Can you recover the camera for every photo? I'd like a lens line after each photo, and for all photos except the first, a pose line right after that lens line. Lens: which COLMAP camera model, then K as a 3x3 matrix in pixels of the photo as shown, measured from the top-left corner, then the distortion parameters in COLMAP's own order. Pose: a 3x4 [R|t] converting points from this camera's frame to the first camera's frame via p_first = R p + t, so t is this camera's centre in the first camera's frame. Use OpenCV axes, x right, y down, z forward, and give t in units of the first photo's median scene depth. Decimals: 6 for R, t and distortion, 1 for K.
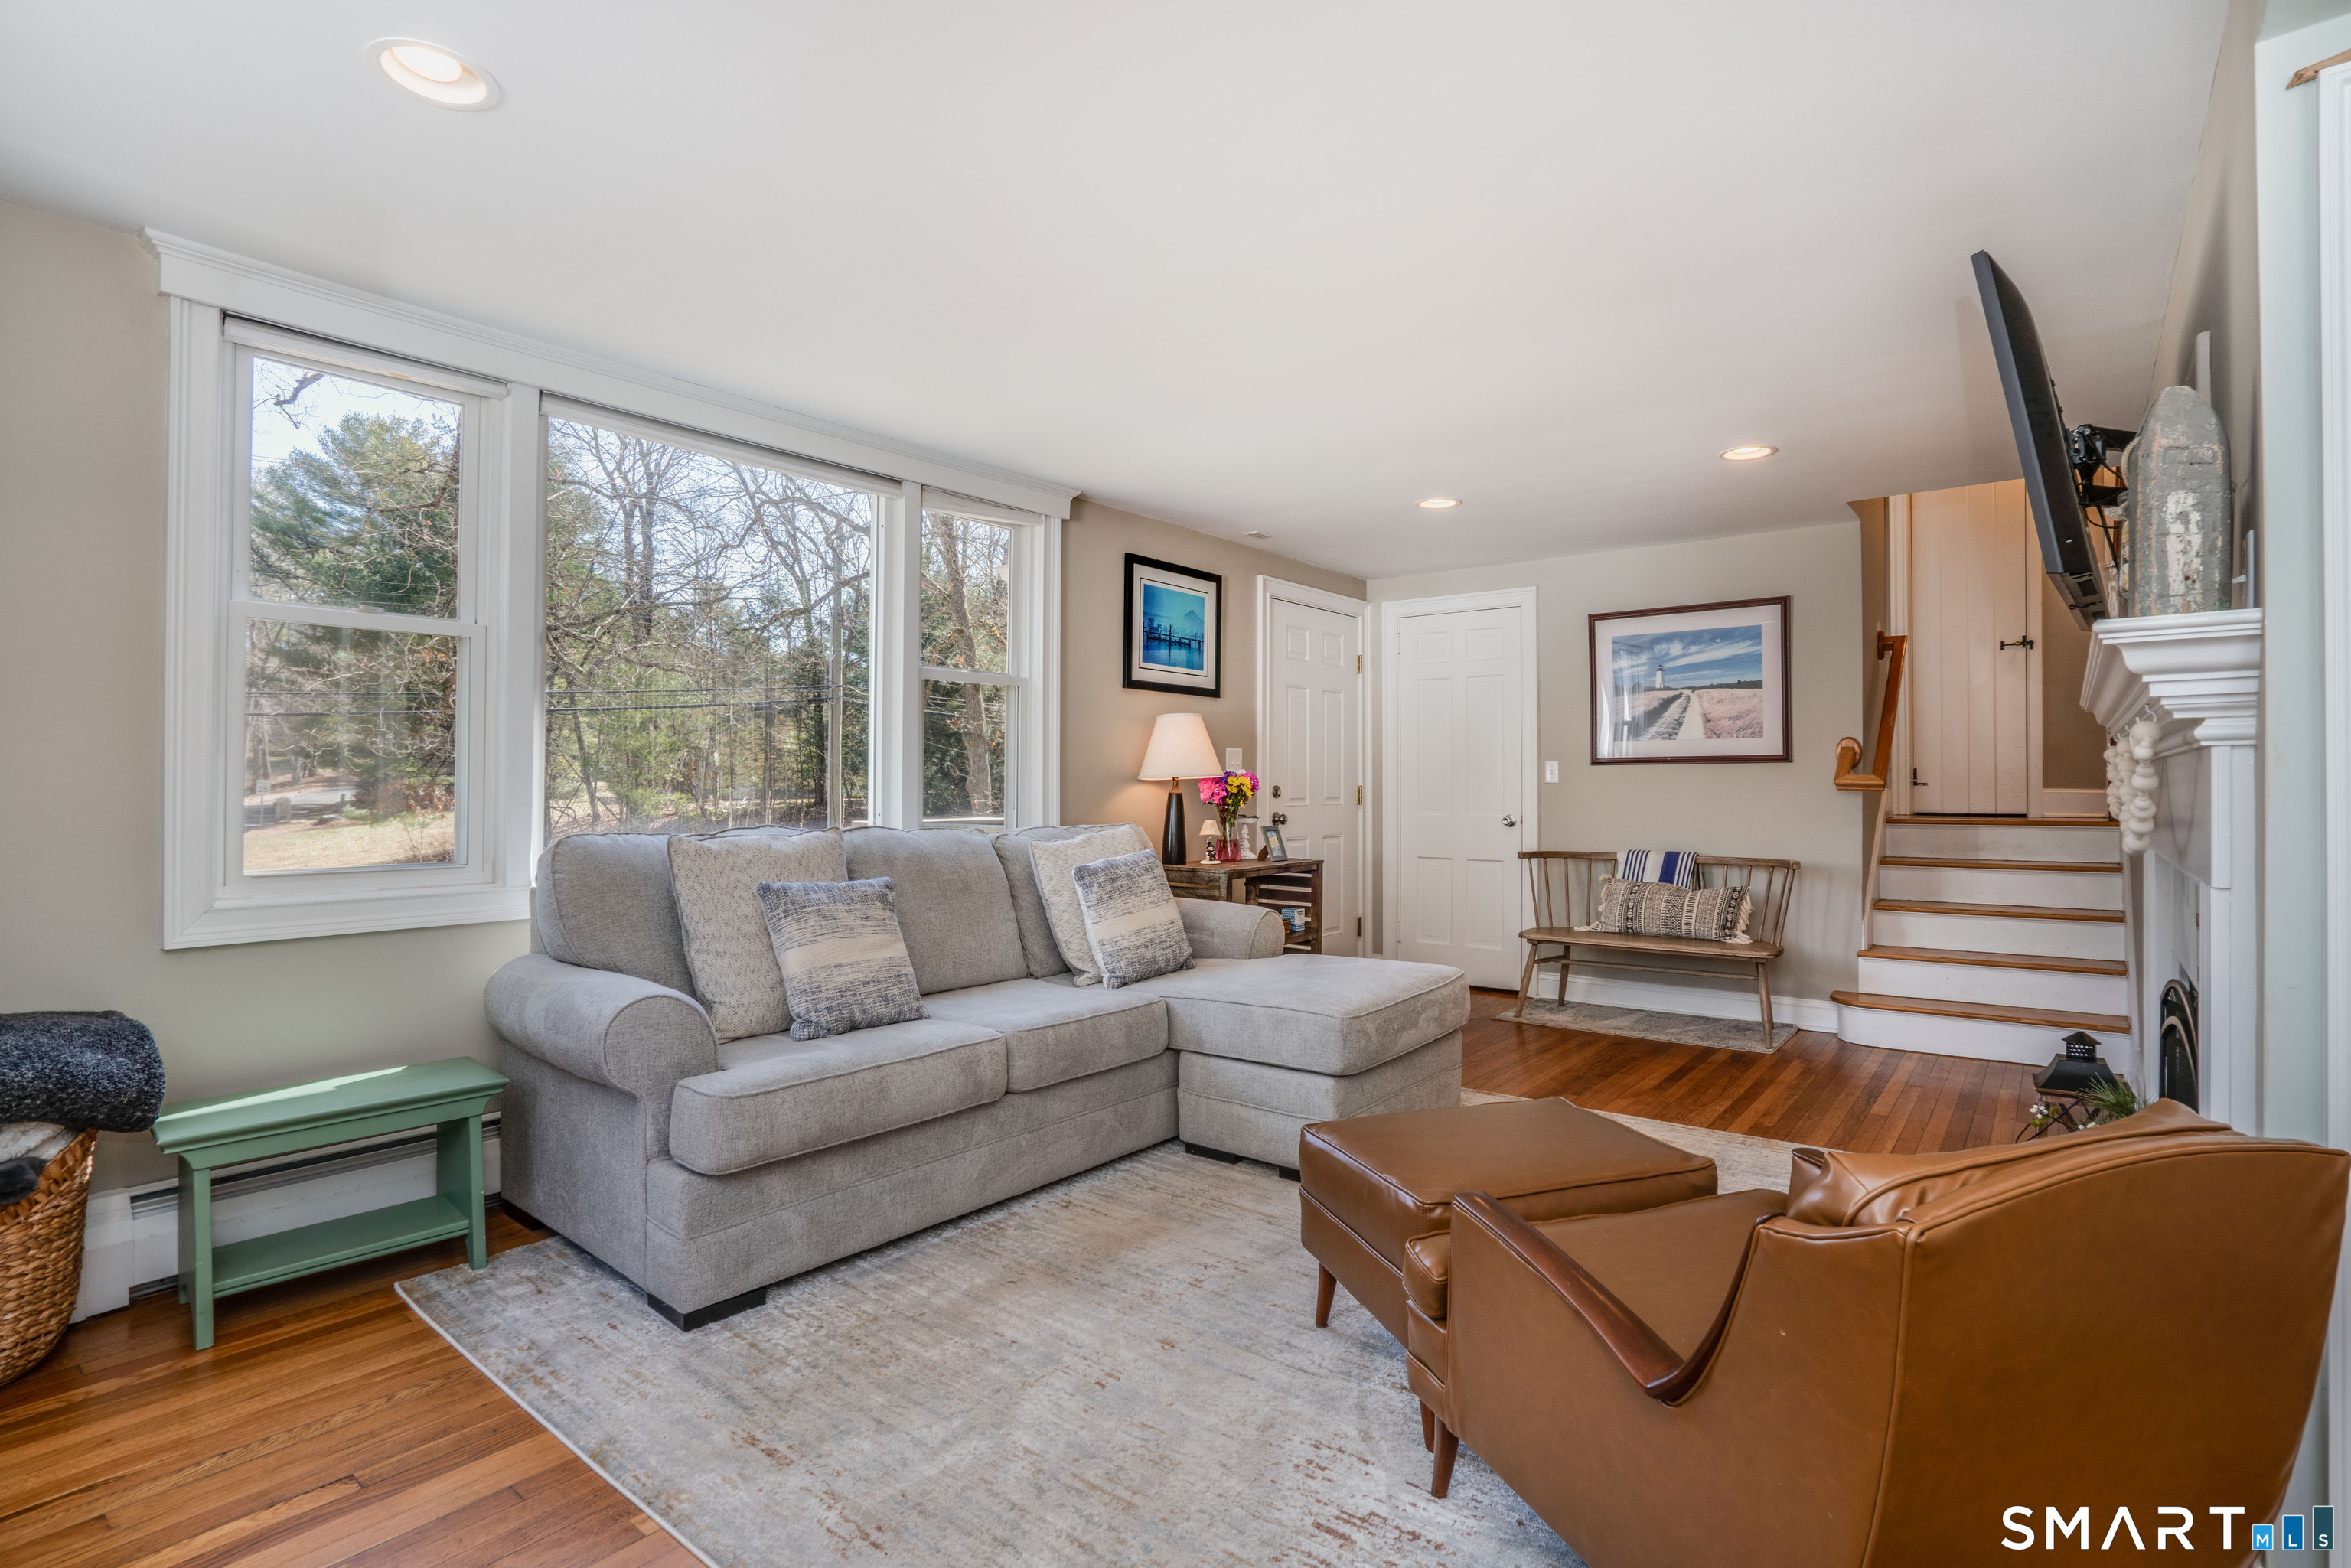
lens RADIAL K [[1149.1, 0, 1205.3], [0, 1149.1, 775.6], [0, 0, 1]] dist [-0.039330, 0.019653]
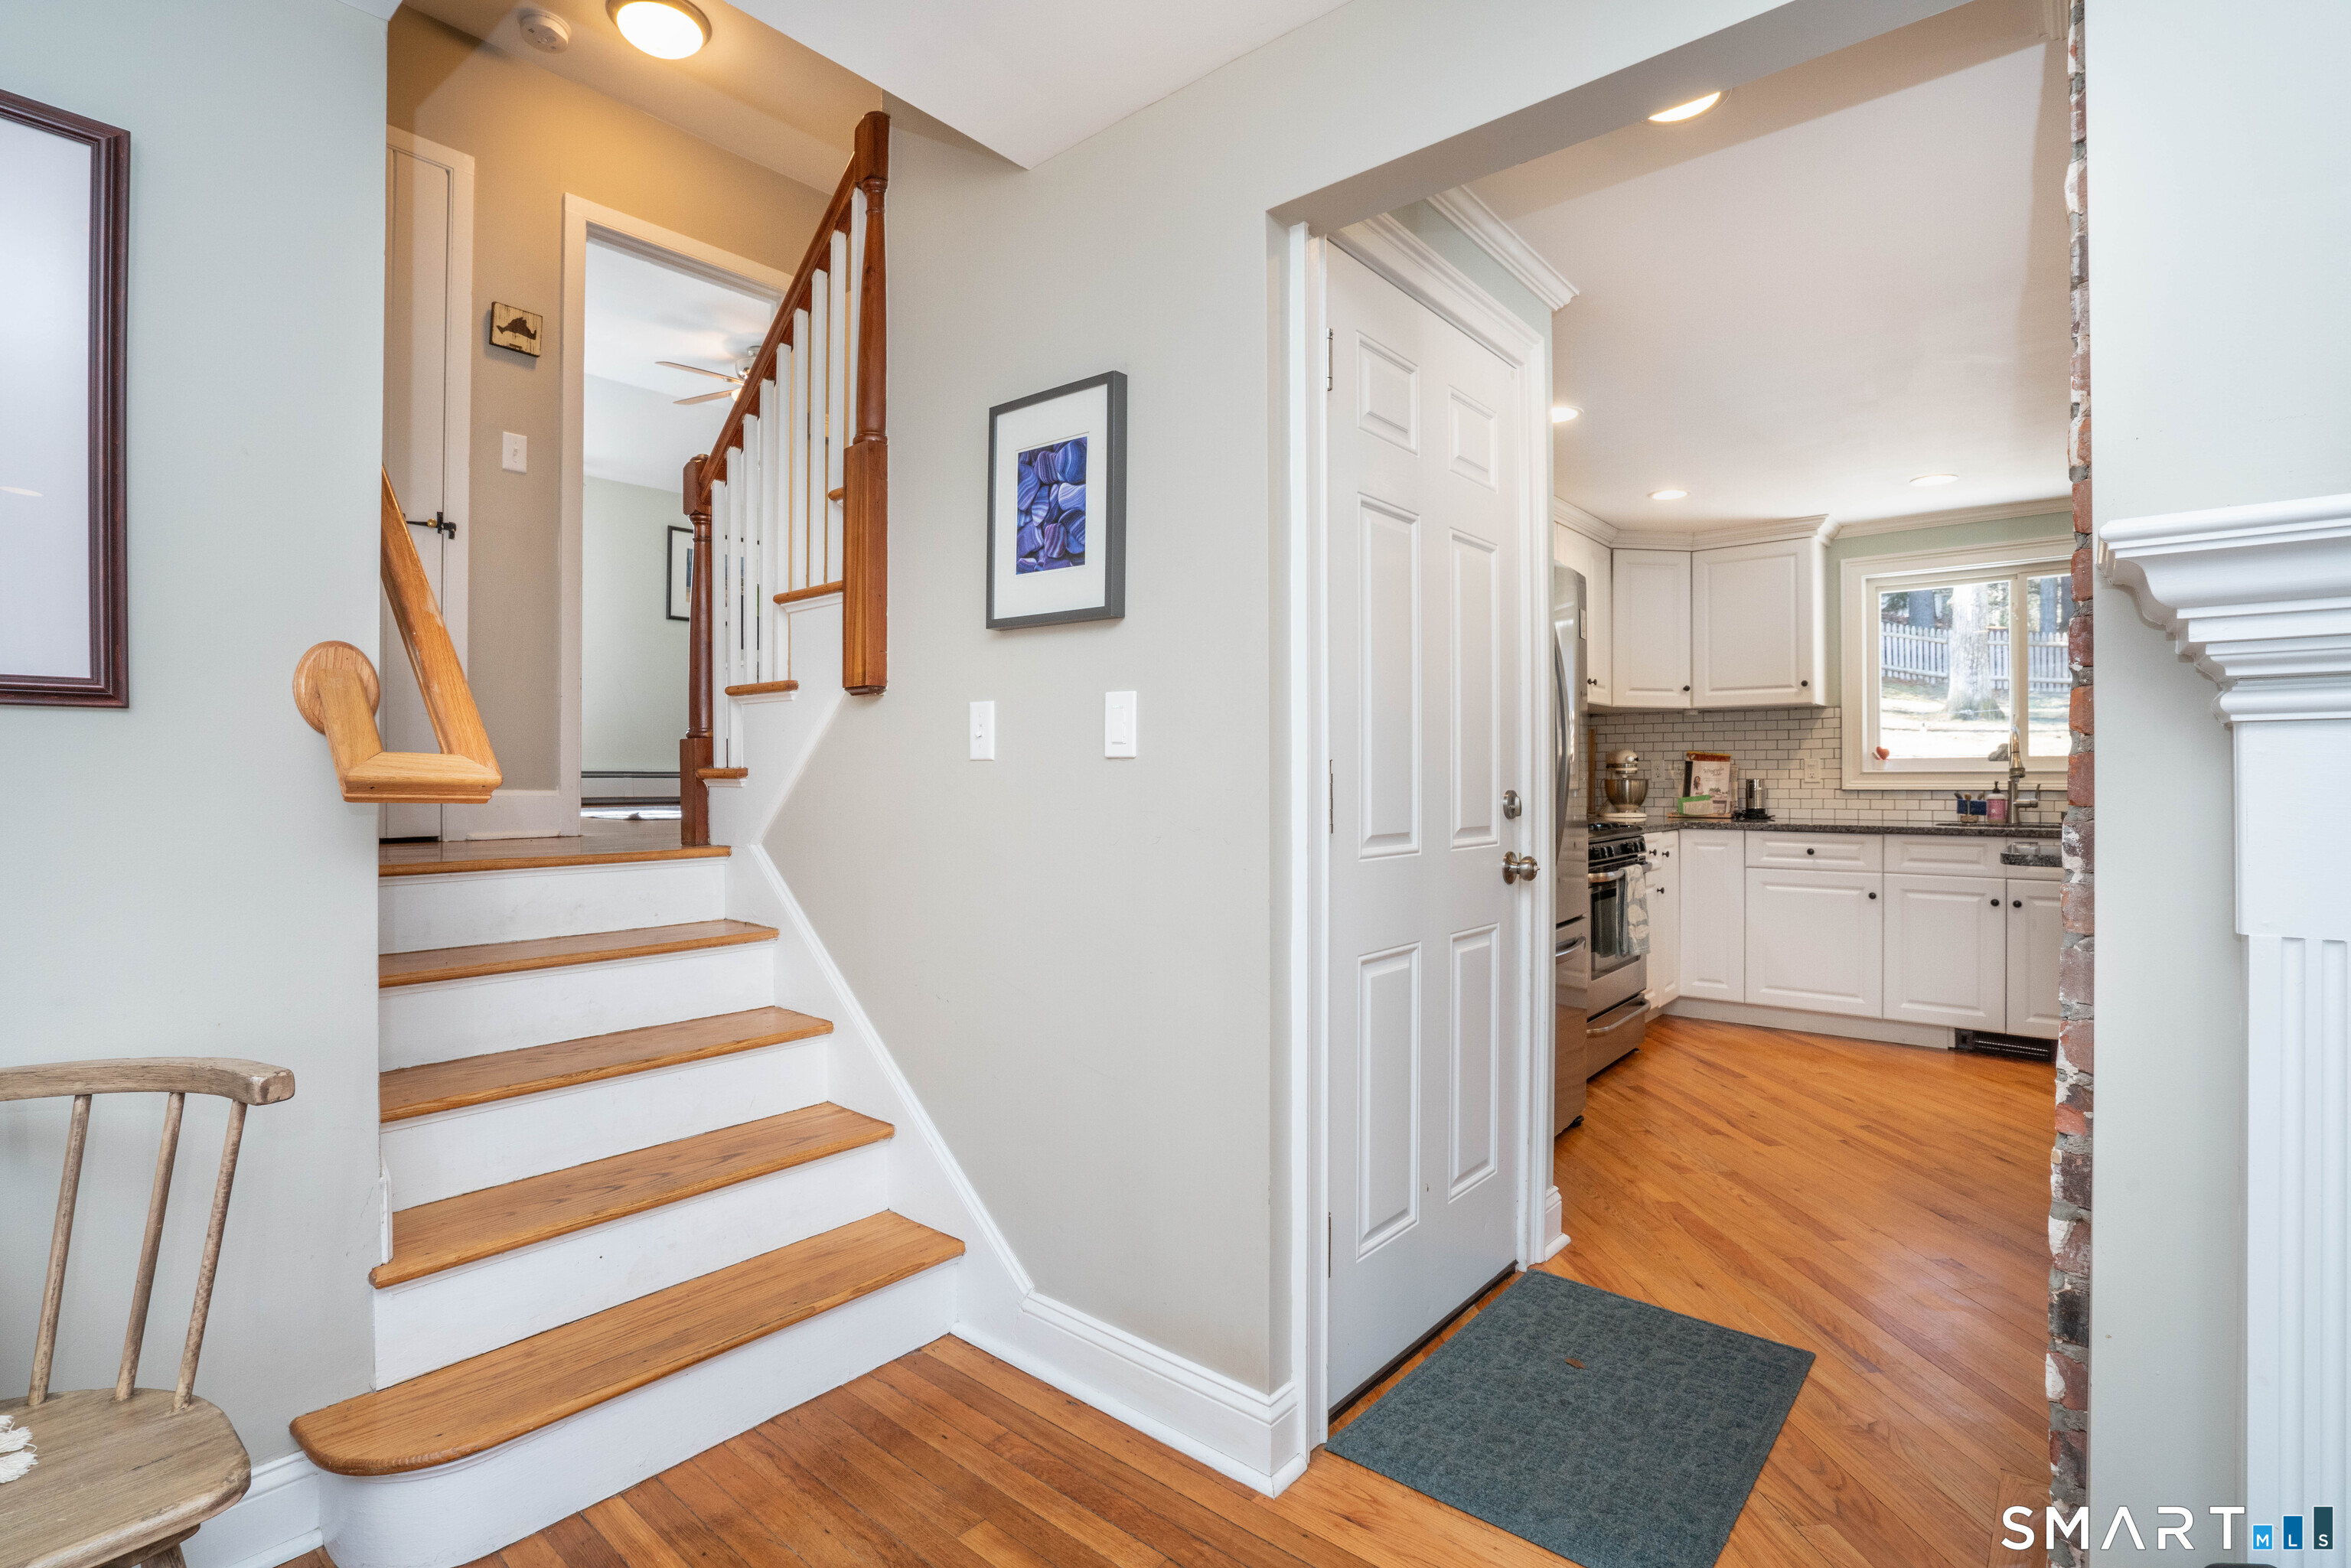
lens RADIAL K [[1082.5, 0, 1174.2], [0, 1082.5, 781.1], [0, 0, 1]] dist [-0.032598, 0.000240]
pose [[0.042066, -0.000617, 0.999115, 0.251728], [-0.005007, 0.999987, 0.000828, 0.005544], [-0.999102, -0.005037, 0.042062, 0.703599]]
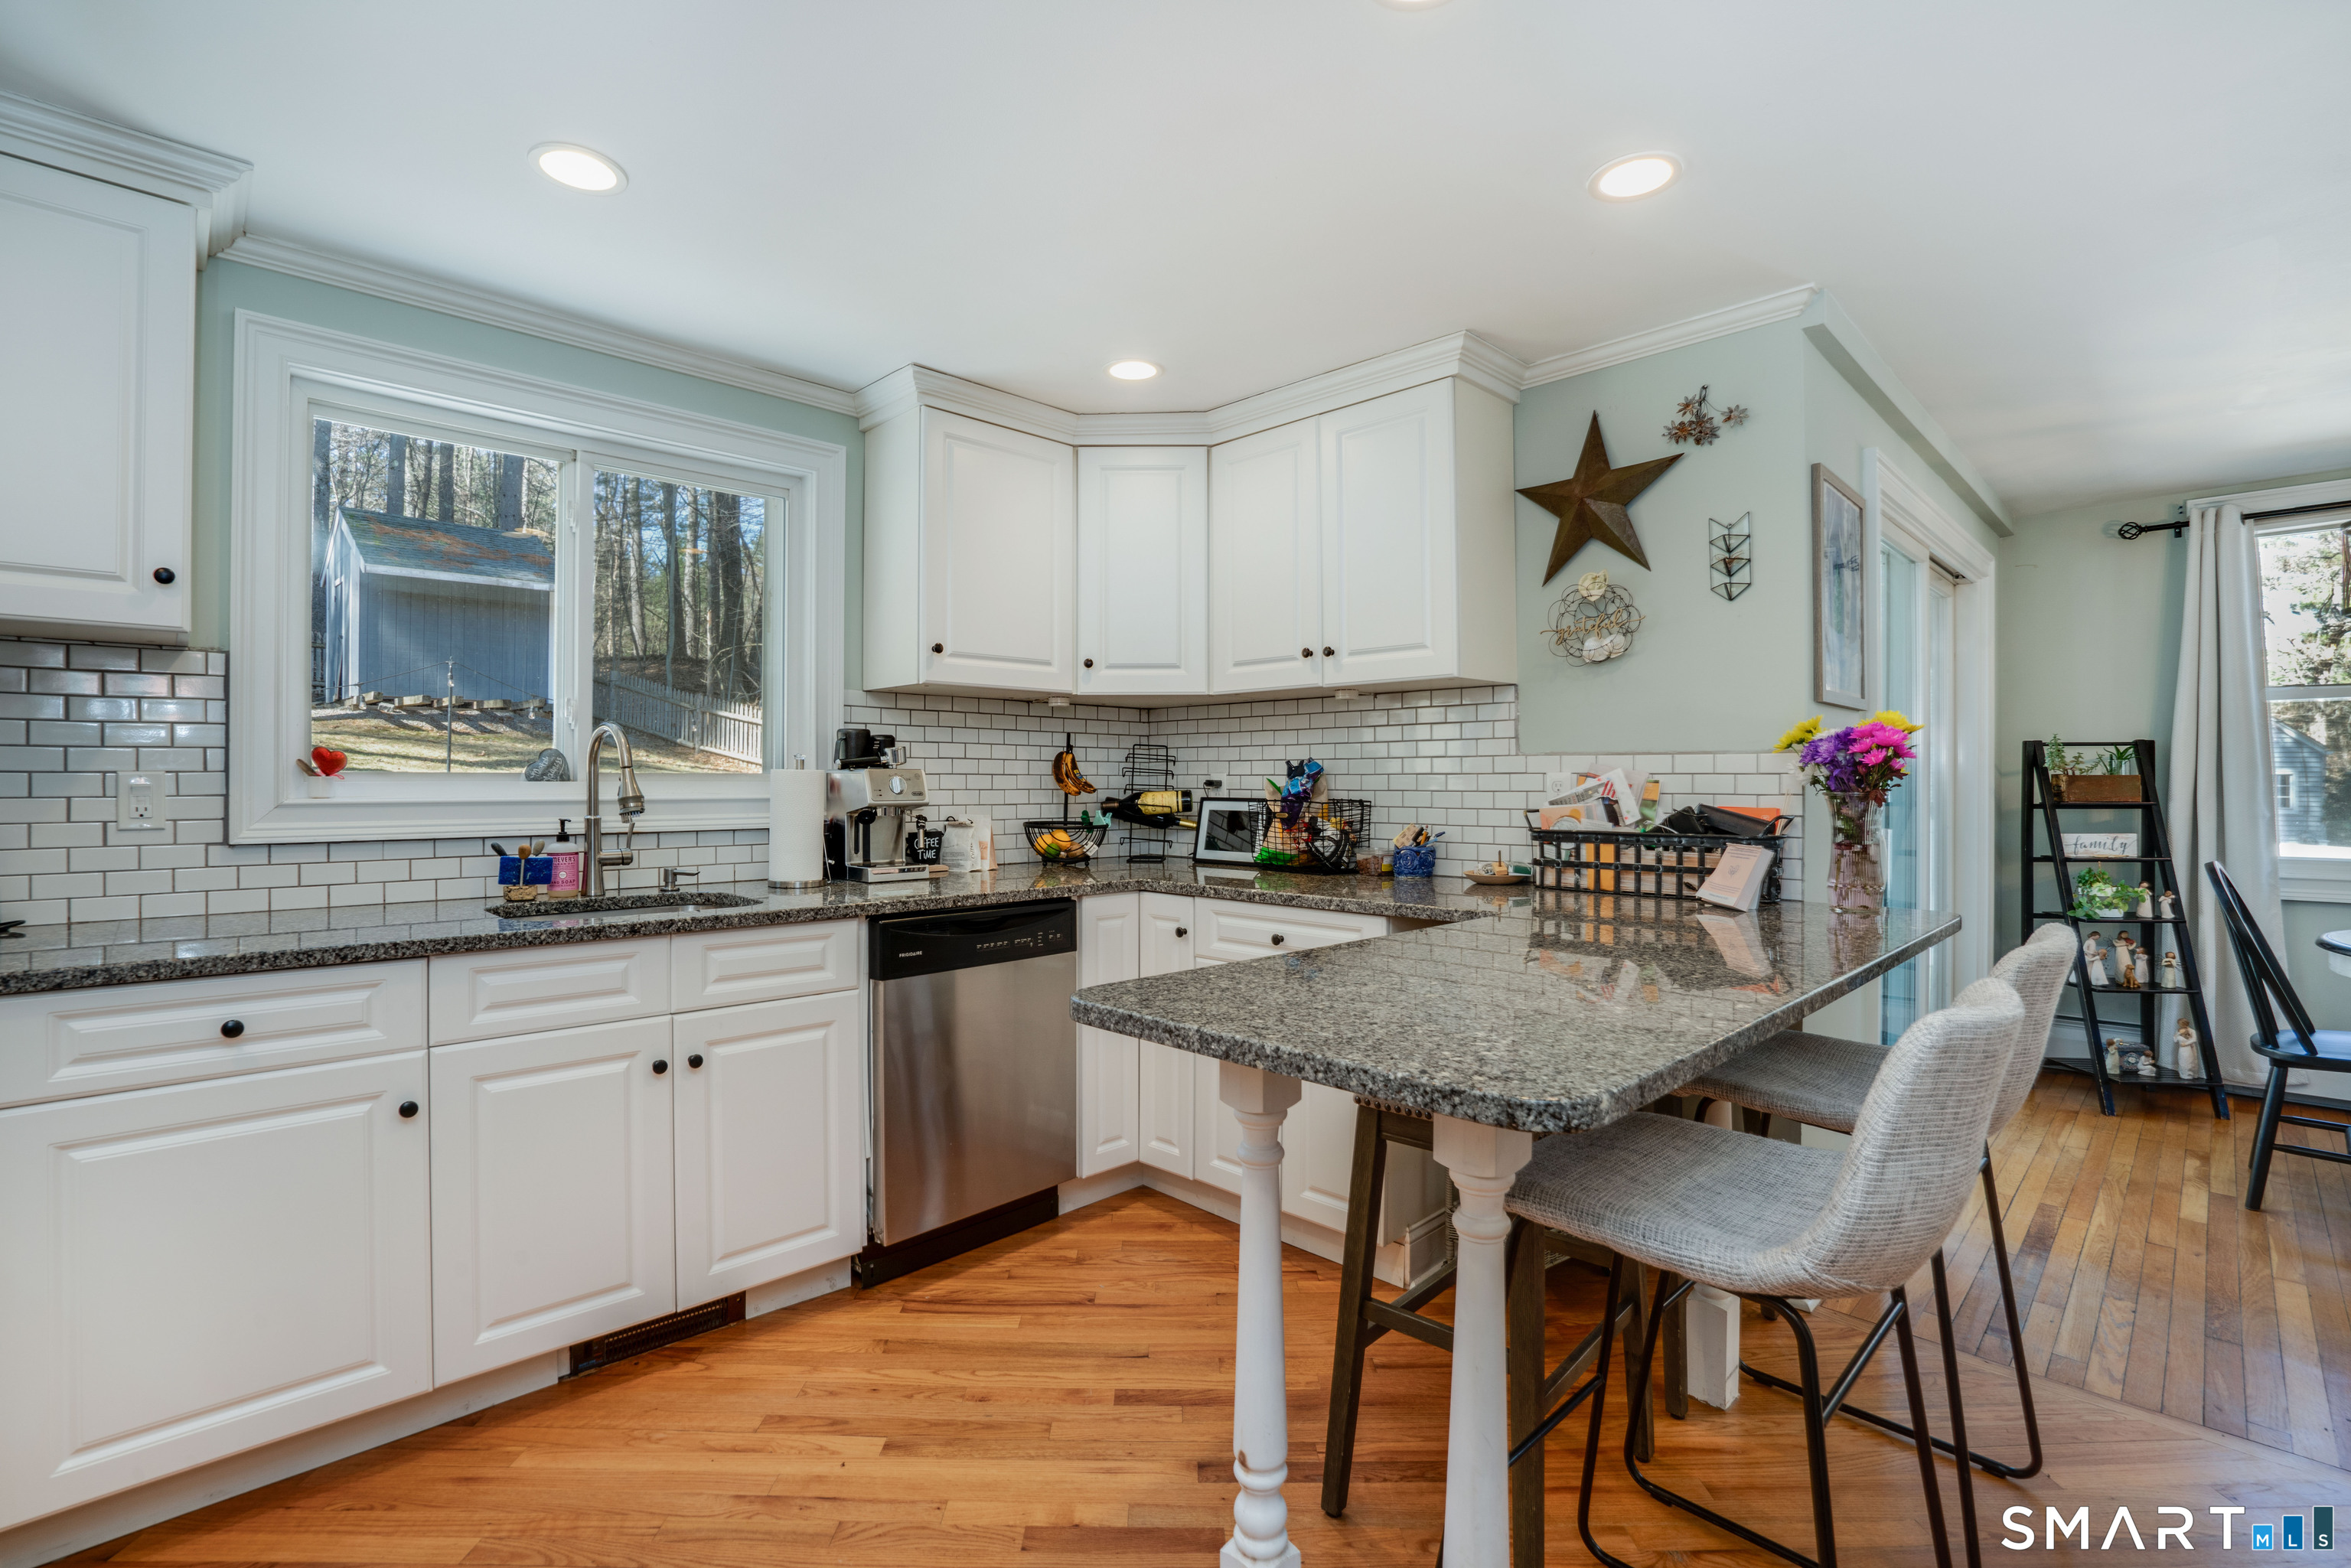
lens RADIAL K [[1073.6, 0, 1176.7], [0, 1073.6, 778.6], [0, 0, 1]] dist [-0.048416, 0.018561]
pose [[-0.992620, 0.000758, 0.121268, 0.815979], [-0.000344, 0.999959, -0.009068, -0.010509], [-0.121270, -0.009043, -0.992578, 0.501724]]
